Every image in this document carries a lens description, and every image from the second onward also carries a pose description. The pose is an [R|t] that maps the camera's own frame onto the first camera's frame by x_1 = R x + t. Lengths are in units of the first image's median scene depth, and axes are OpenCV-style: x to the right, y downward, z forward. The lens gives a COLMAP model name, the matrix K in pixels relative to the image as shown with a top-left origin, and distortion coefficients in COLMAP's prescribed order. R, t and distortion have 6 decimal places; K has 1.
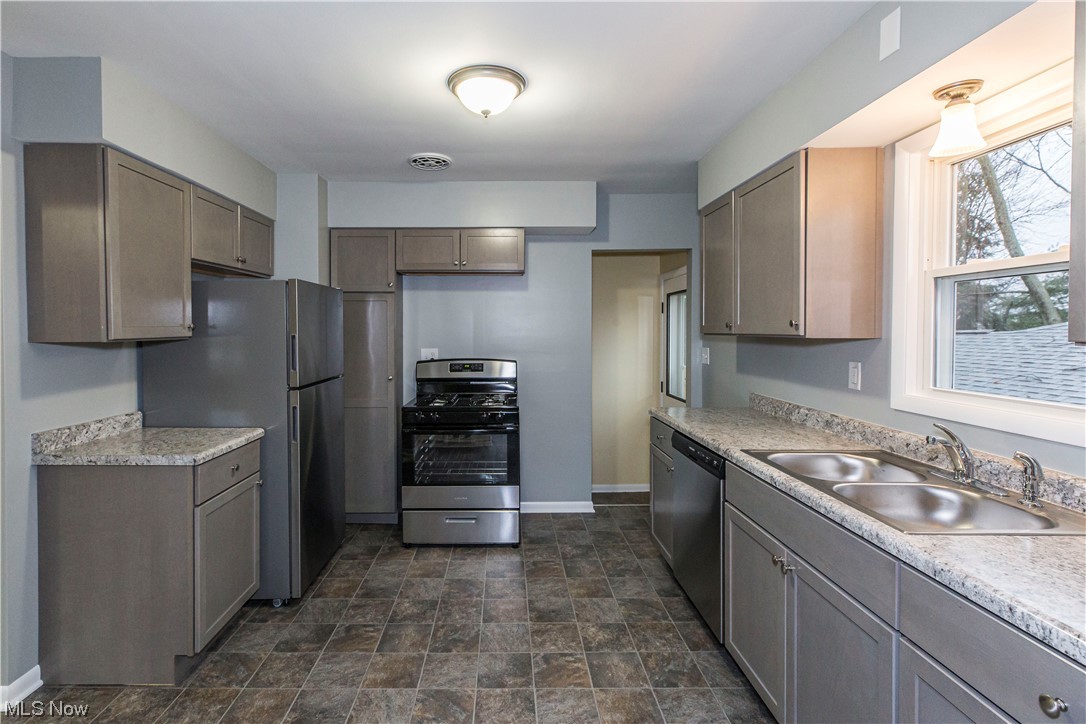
lens RADIAL K [[517.4, 0, 504.0], [0, 517.4, 339.2], [0, 0, 1]] dist [0.005246, 0.000671]
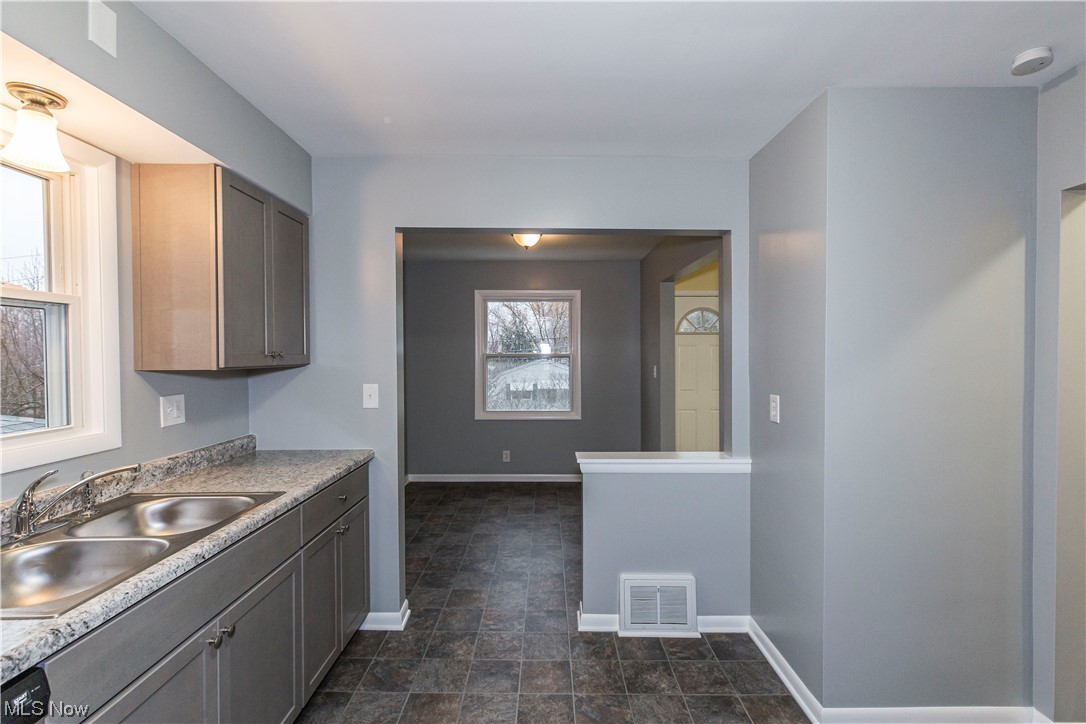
lens RADIAL K [[496.4, 0, 546.7], [0, 496.4, 360.4], [0, 0, 1]] dist [0.007502, 0.000161]
pose [[-0.999991, 0.003553, -0.002383, 0.001227], [0.003467, 0.999384, 0.034924, -0.031259], [0.002506, 0.034915, -0.999387, 1.163367]]
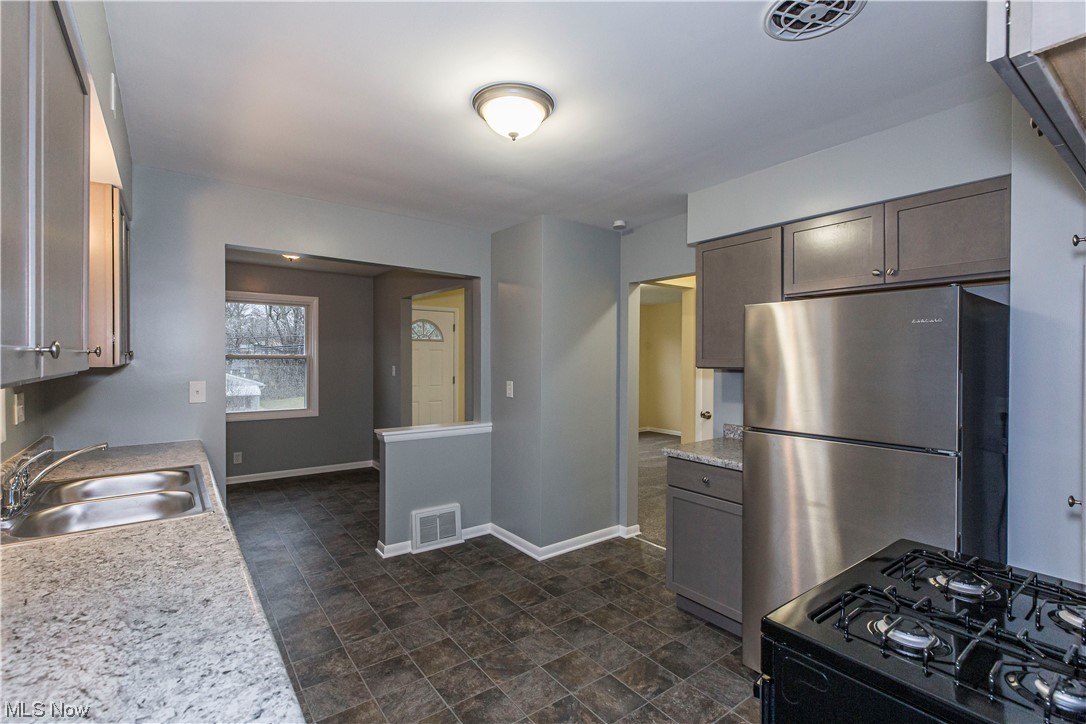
lens RADIAL K [[496.4, 0, 546.4], [0, 496.4, 363.5], [0, 0, 1]] dist [0.007502, 0.000161]
pose [[-0.793015, 0.005285, -0.609179, 0.416026], [-0.016678, 0.999399, 0.030382, -0.036326], [0.608974, 0.034253, -0.792450, 1.525041]]
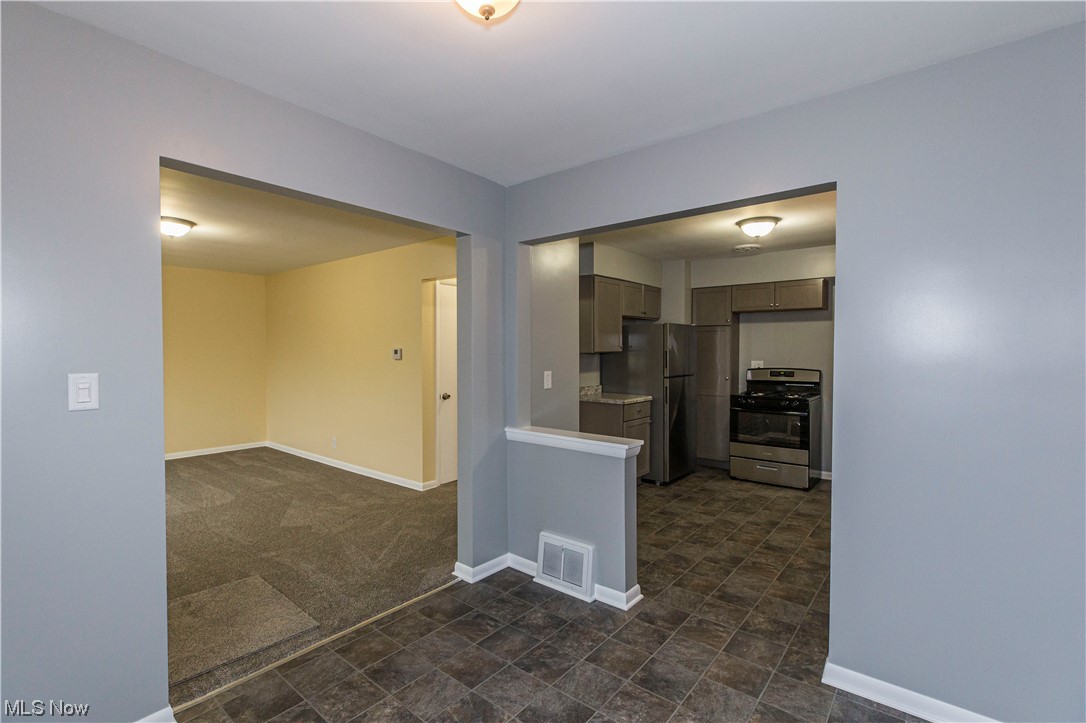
lens RADIAL K [[497.1, 0, 529.8], [0, 497.1, 362.1], [0, 0, 1]] dist [-0.015309, 0.000136]
pose [[0.763662, 0.014388, -0.645456, 0.447593], [-0.012151, 0.999895, 0.007912, 0.028535], [0.645502, 0.001801, 0.763756, -0.842032]]
